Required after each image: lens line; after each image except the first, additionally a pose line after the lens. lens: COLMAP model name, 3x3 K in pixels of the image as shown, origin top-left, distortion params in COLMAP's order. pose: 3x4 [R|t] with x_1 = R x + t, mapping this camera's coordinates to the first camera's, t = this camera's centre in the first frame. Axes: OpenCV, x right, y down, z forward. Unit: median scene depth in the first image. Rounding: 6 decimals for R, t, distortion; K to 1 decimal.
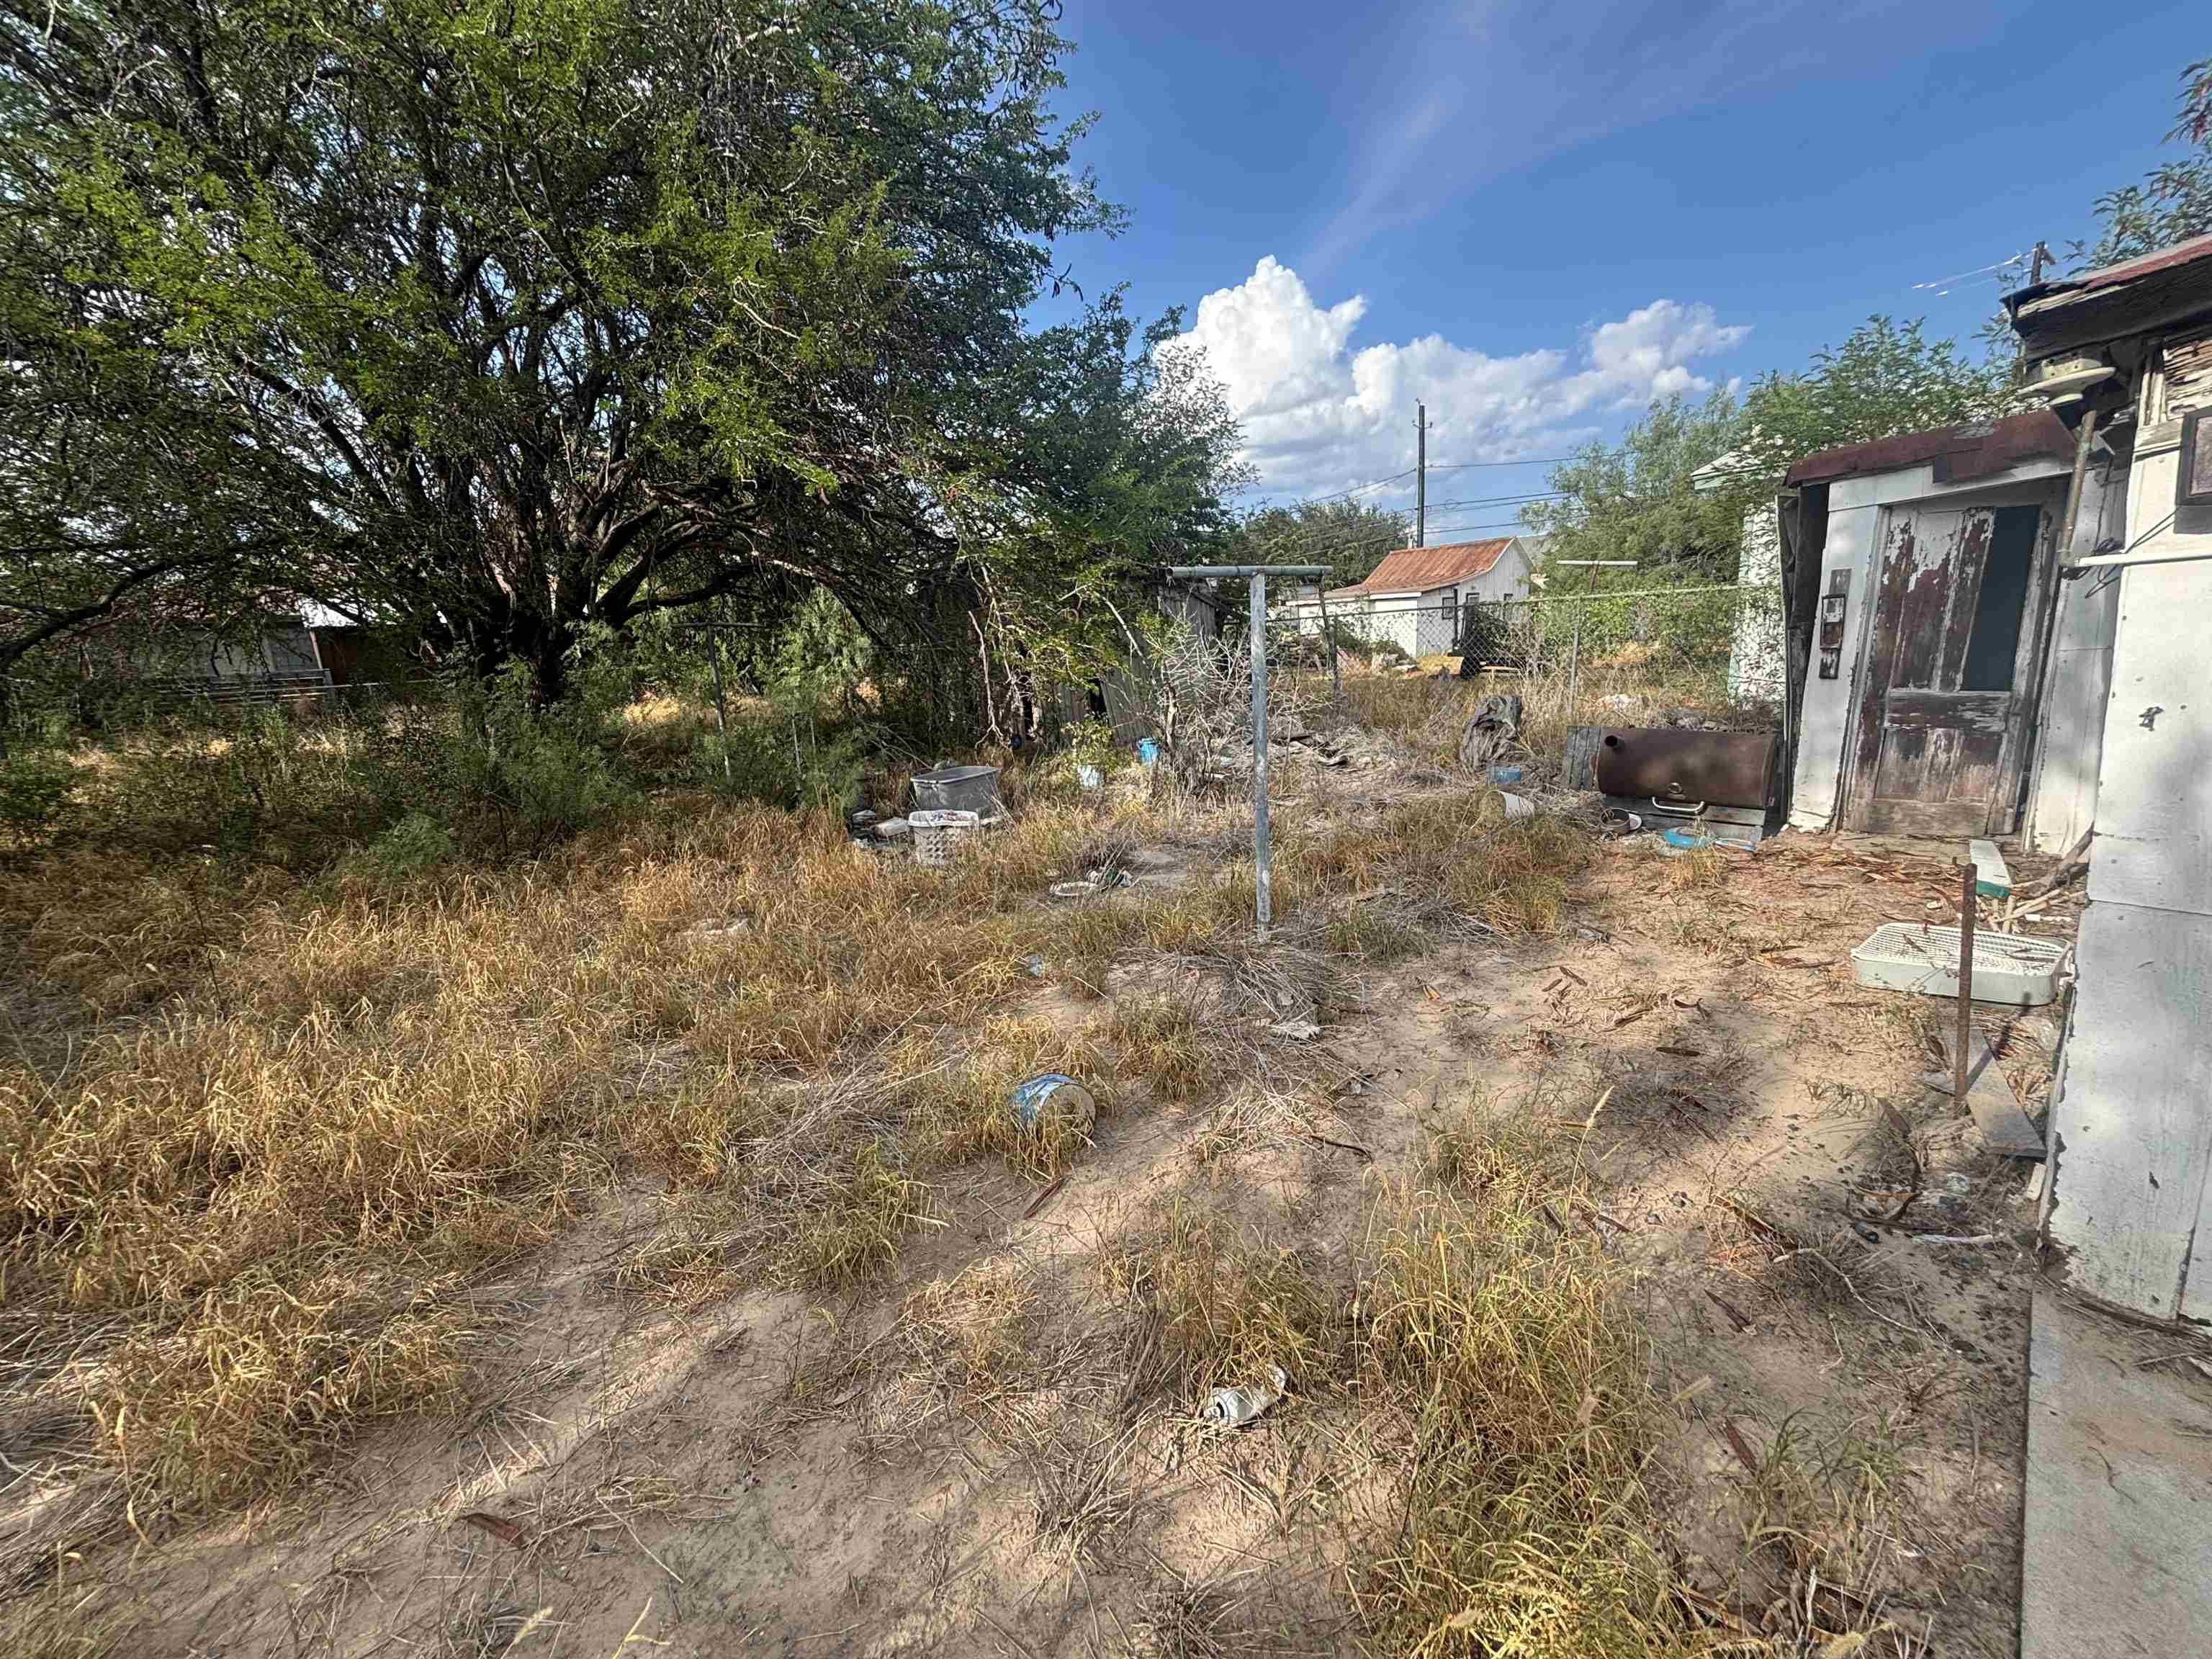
lens RADIAL K [[888.4, 0, 1092.2], [0, 888.4, 825.7], [0, 0, 1]] dist [-0.002058, 0.000015]
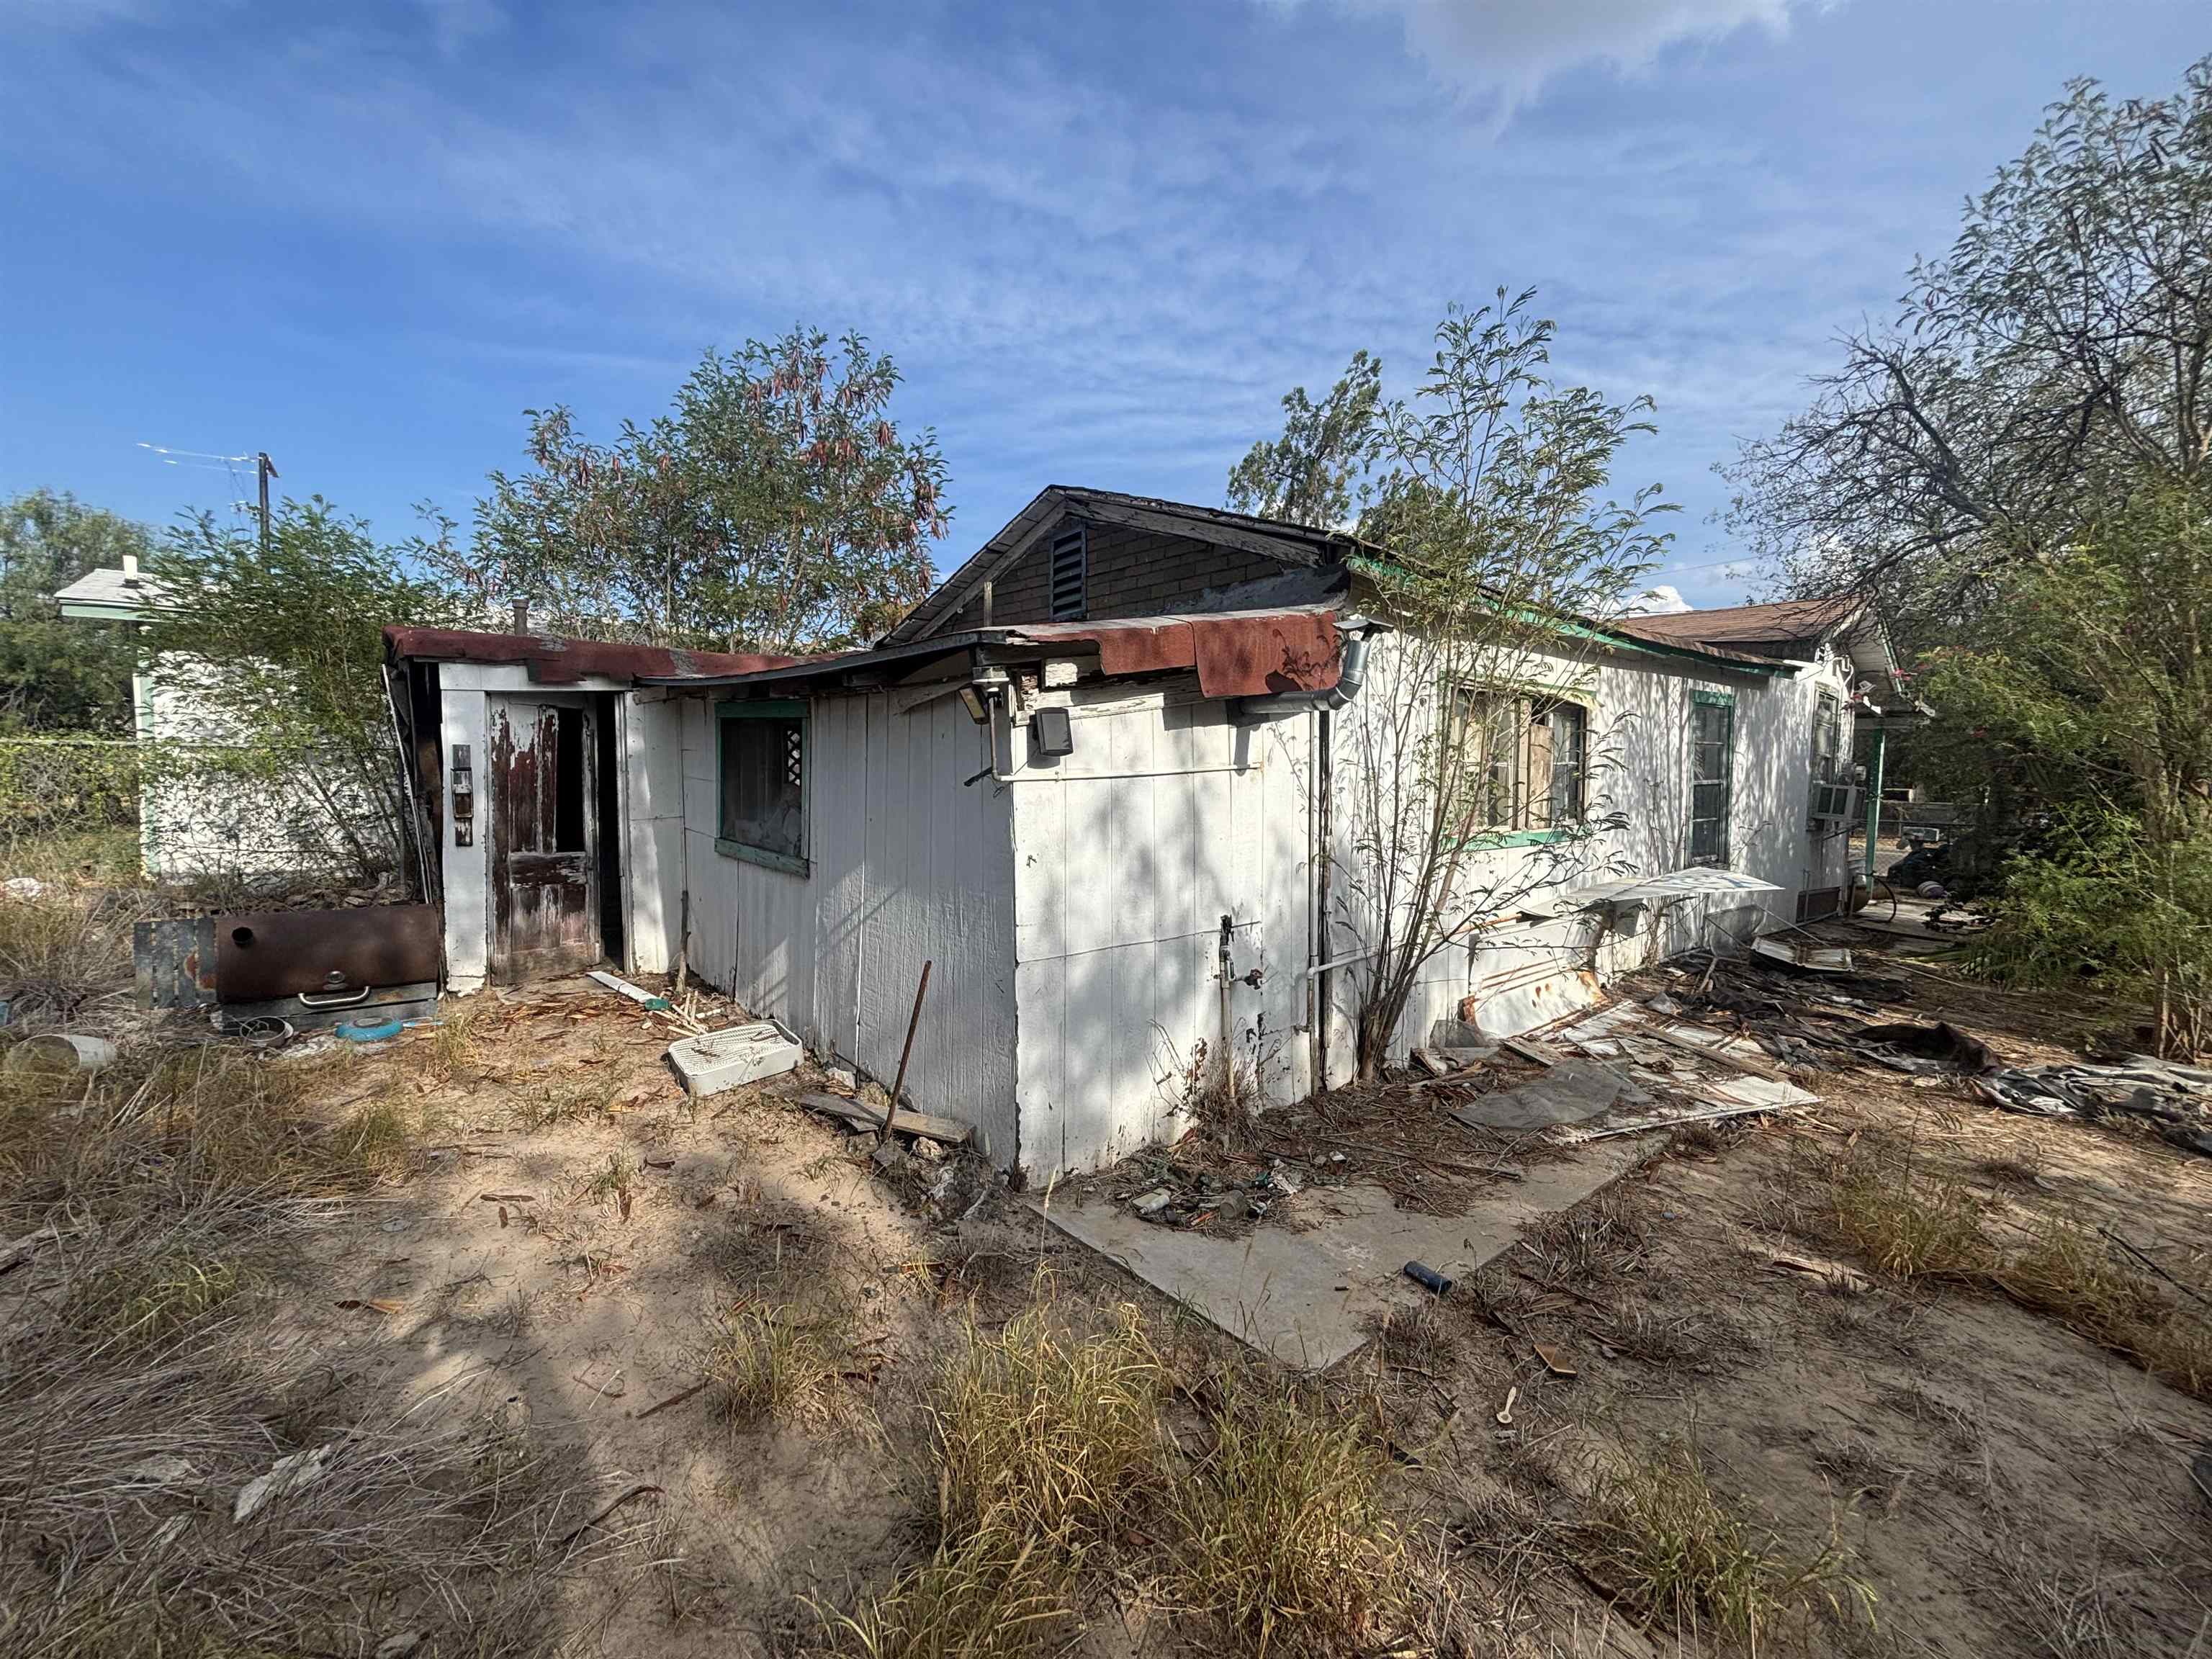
lens RADIAL K [[888.0, 0, 1103.8], [0, 888.0, 827.0], [0, 0, 1]] dist [-0.000793, 0.000282]
pose [[0.009806, -0.011282, 0.999888, -0.214008], [0.189849, 0.981770, 0.009215, -0.056878], [-0.981764, 0.189738, 0.011769, 0.253602]]
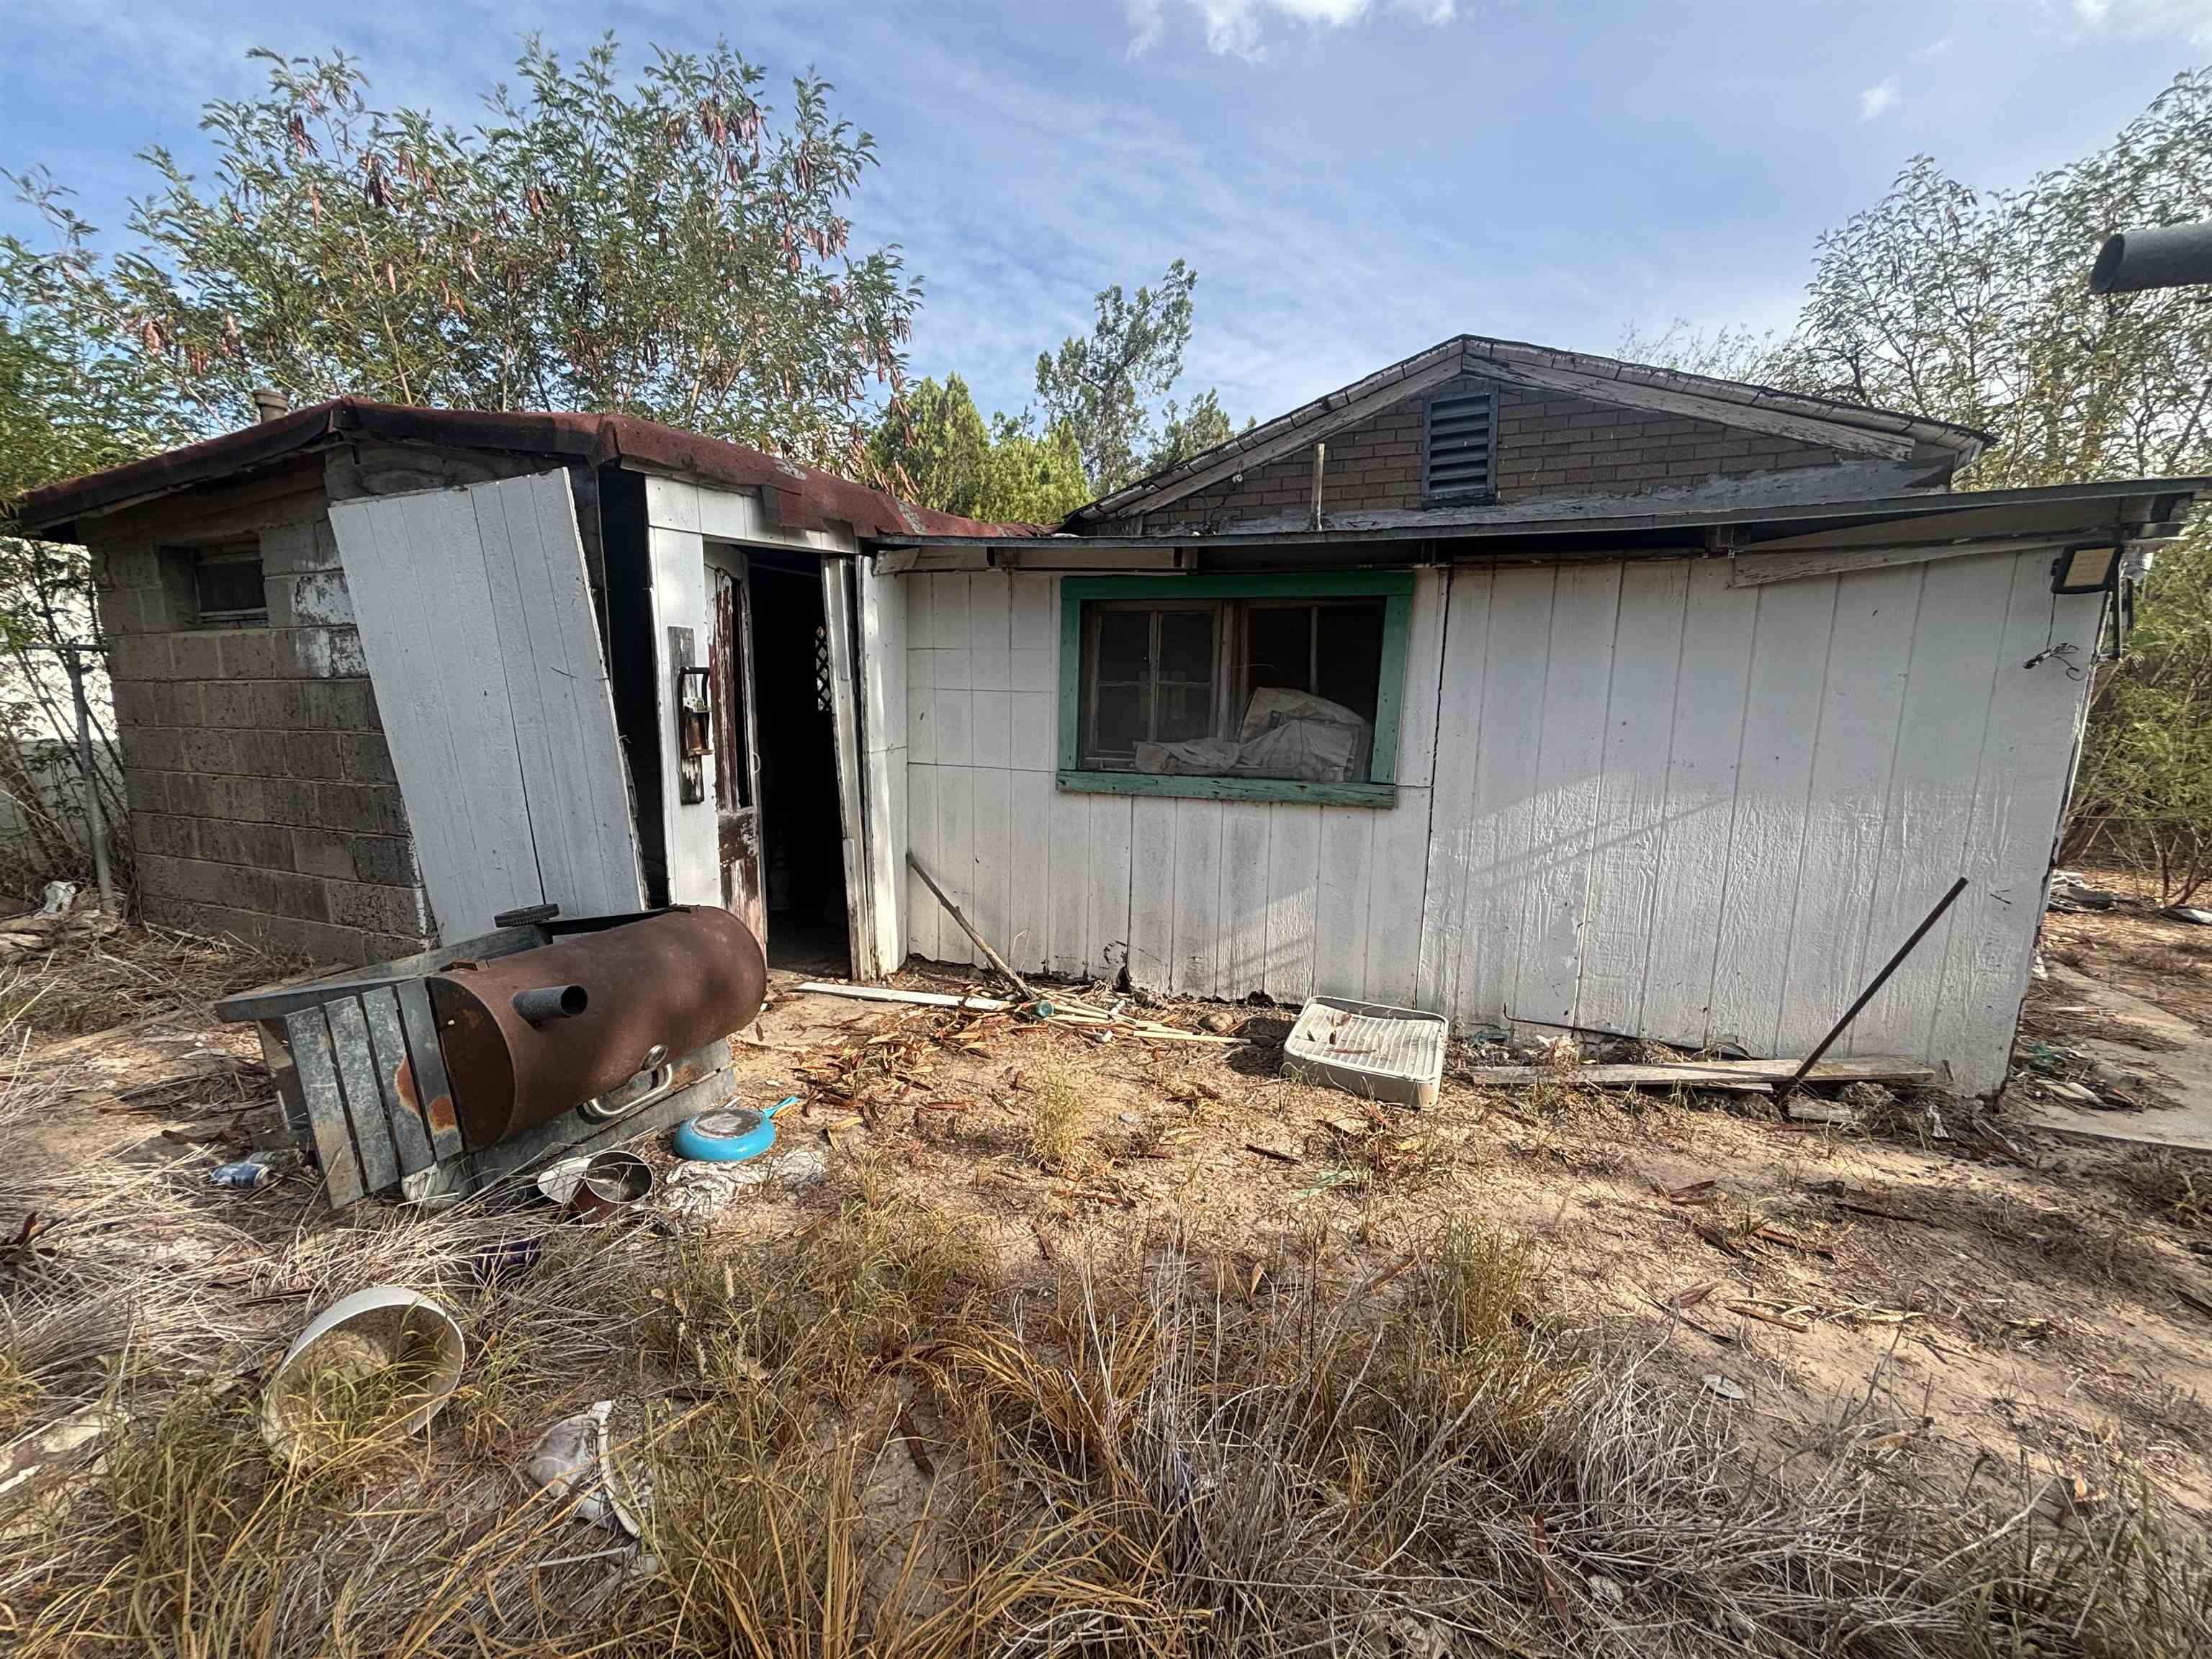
lens RADIAL K [[888.4, 0, 1092.2], [0, 888.4, 825.7], [0, 0, 1]] dist [-0.002058, 0.000015]
pose [[-0.454297, -0.073332, 0.887827, 0.164830], [0.202973, 0.961873, 0.183308, -0.213725], [-0.867419, 0.263481, -0.422092, 1.056808]]
